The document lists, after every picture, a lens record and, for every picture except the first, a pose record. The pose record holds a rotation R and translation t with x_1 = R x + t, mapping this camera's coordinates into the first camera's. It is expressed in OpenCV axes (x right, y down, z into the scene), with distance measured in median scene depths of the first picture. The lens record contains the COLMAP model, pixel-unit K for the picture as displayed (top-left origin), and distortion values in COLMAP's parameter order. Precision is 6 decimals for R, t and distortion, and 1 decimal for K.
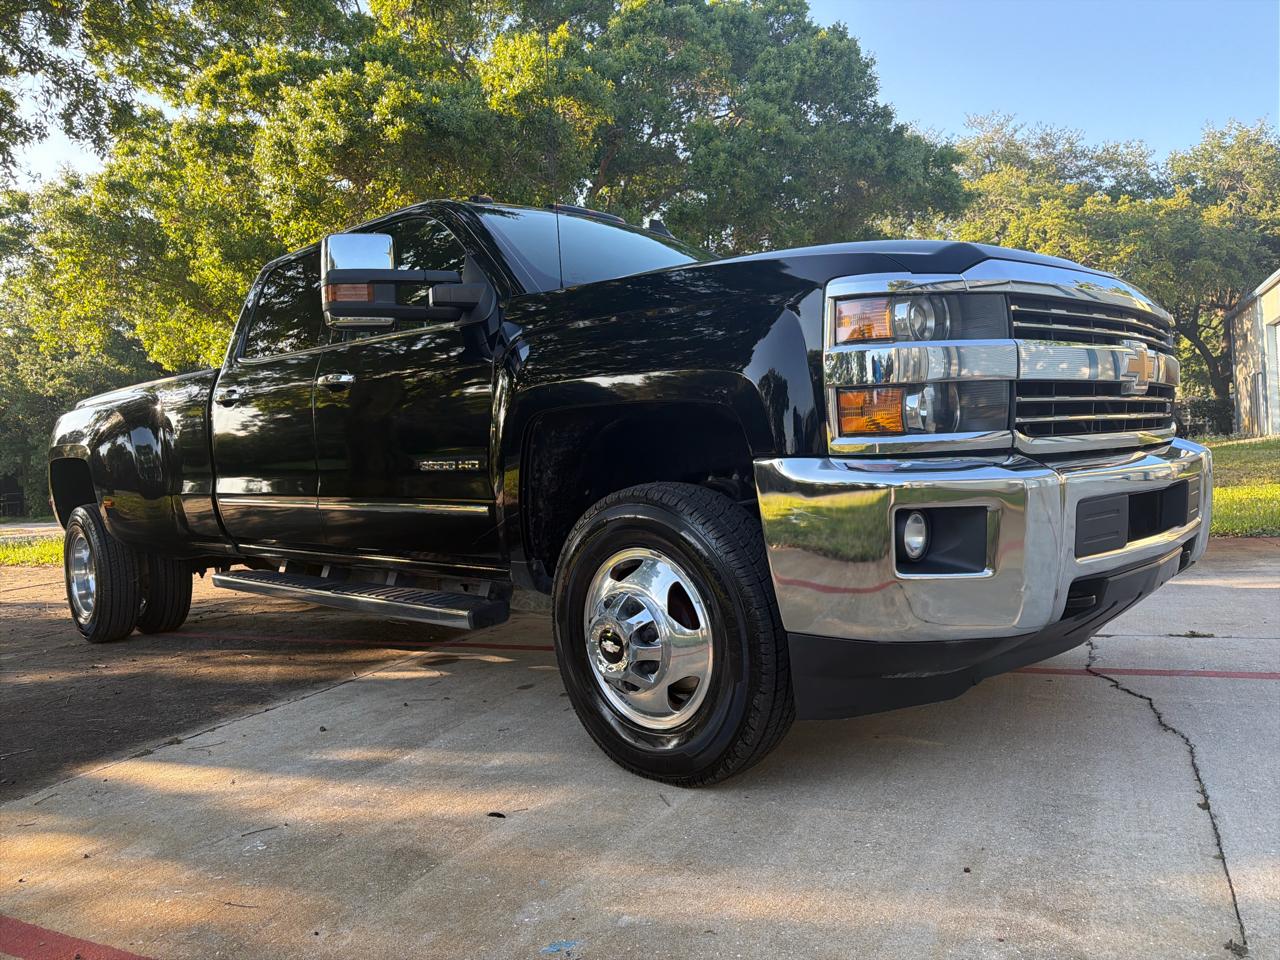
lens RADIAL K [[911.7, 0, 640.4], [0, 911.7, 474.4], [0, 0, 1]] dist [0.000700, -0.001804]
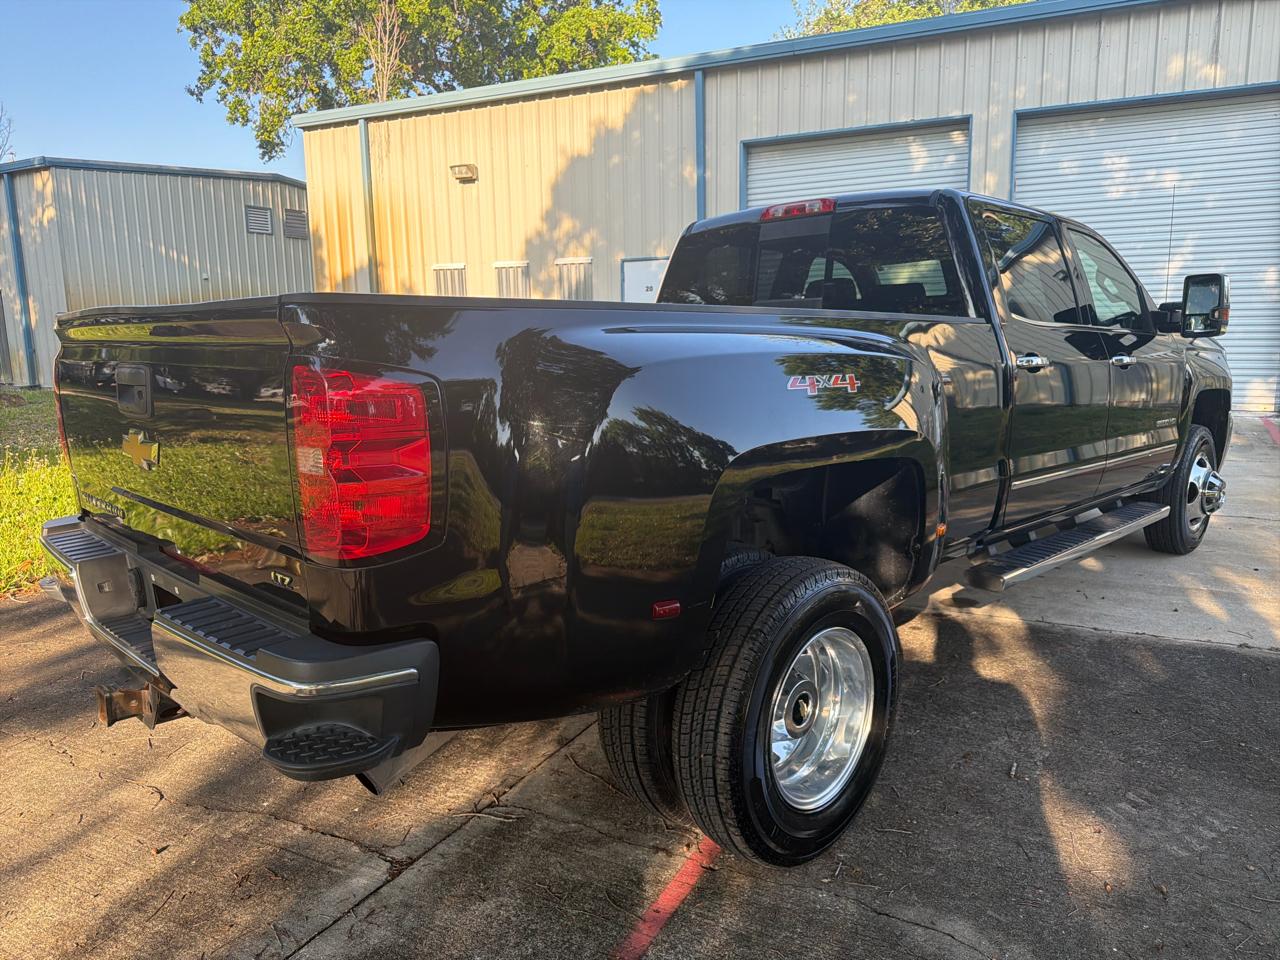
lens RADIAL K [[908.9, 0, 640.0], [0, 908.9, 480.0], [0, 0, 1]] dist [0.004724, -0.010474]
pose [[-0.001862, -0.095864, 0.995393, -1.808573], [0.027040, 0.995026, 0.095879, -0.089473], [-0.999633, 0.027094, 0.000740, 1.890811]]
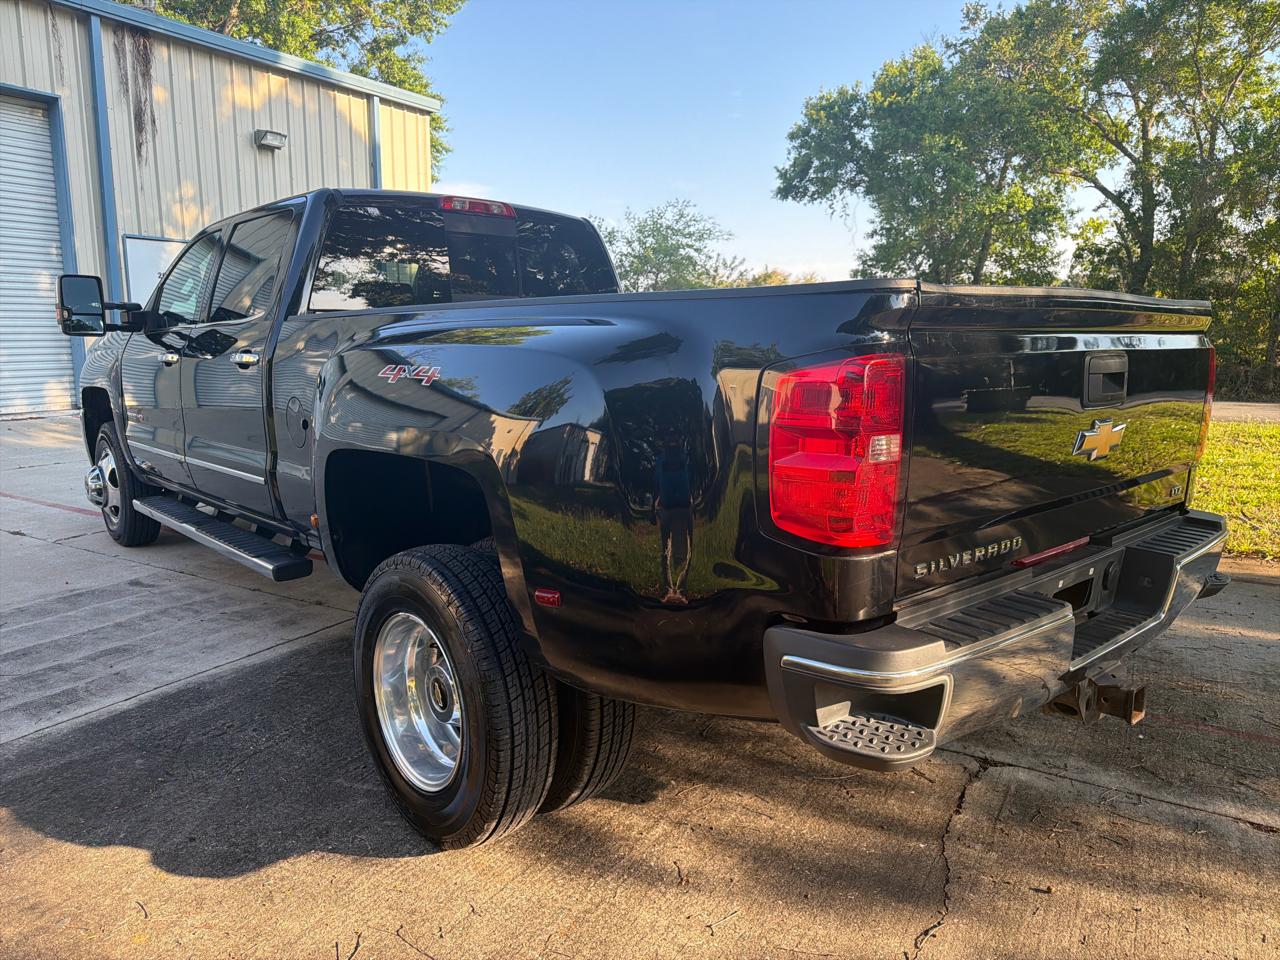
lens RADIAL K [[906.9, 0, 644.4], [0, 906.9, 479.6], [0, 0, 1]] dist [0.005897, -0.005841]
pose [[-0.997033, 0.051217, 0.057455, -0.749079], [0.060389, 0.983355, 0.171363, -0.164485], [-0.047722, 0.174324, -0.983531, 3.026585]]
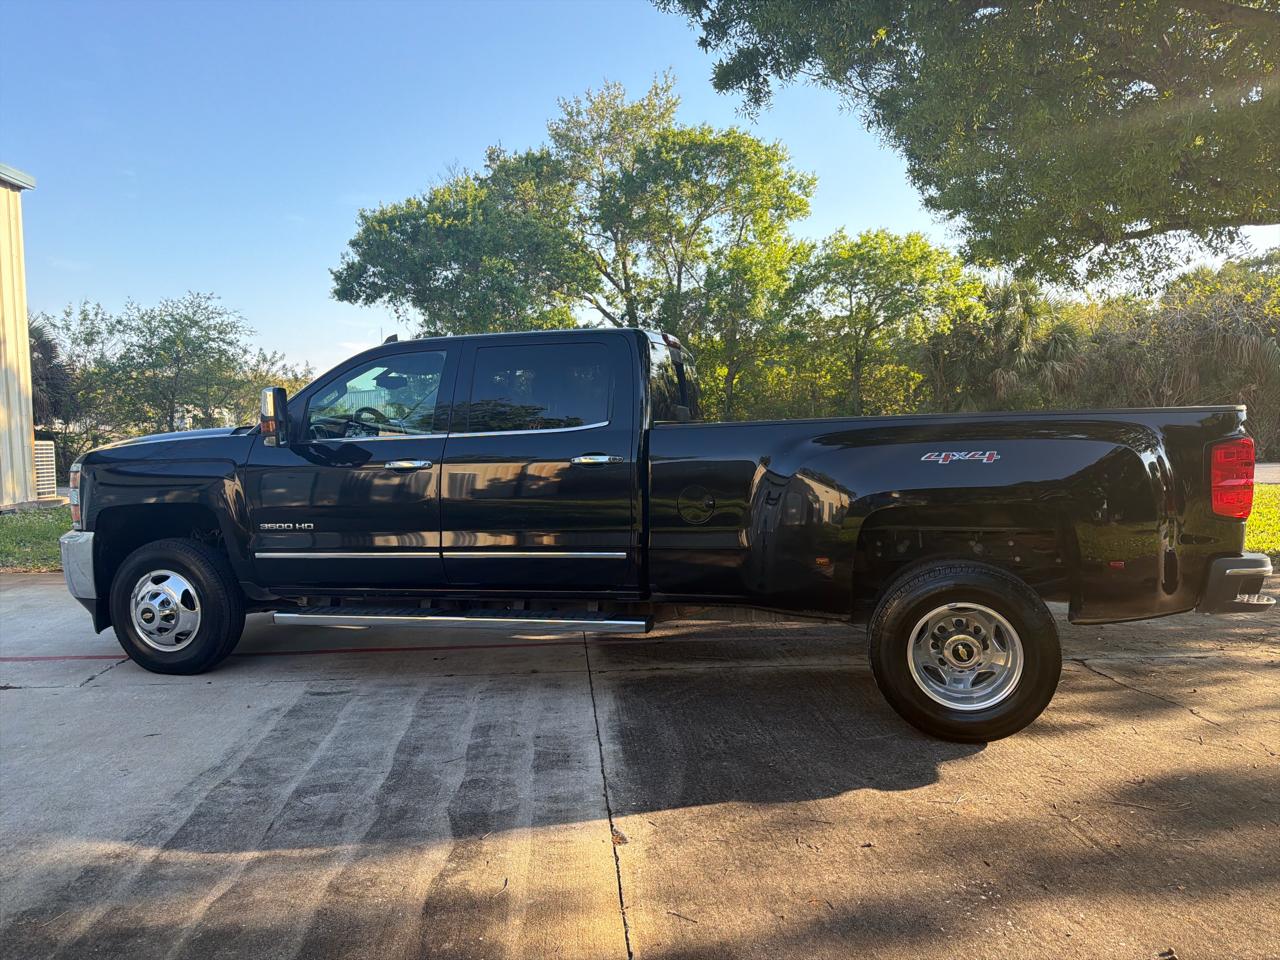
lens RADIAL K [[887.3, 0, 630.4], [0, 887.3, 483.6], [0, 0, 1]] dist [0.134549, -0.229228]
pose [[-0.847740, 0.111328, -0.518598, 0.568168], [0.060612, 0.991653, 0.113800, -0.273585], [0.526938, 0.065039, -0.847411, 3.119448]]
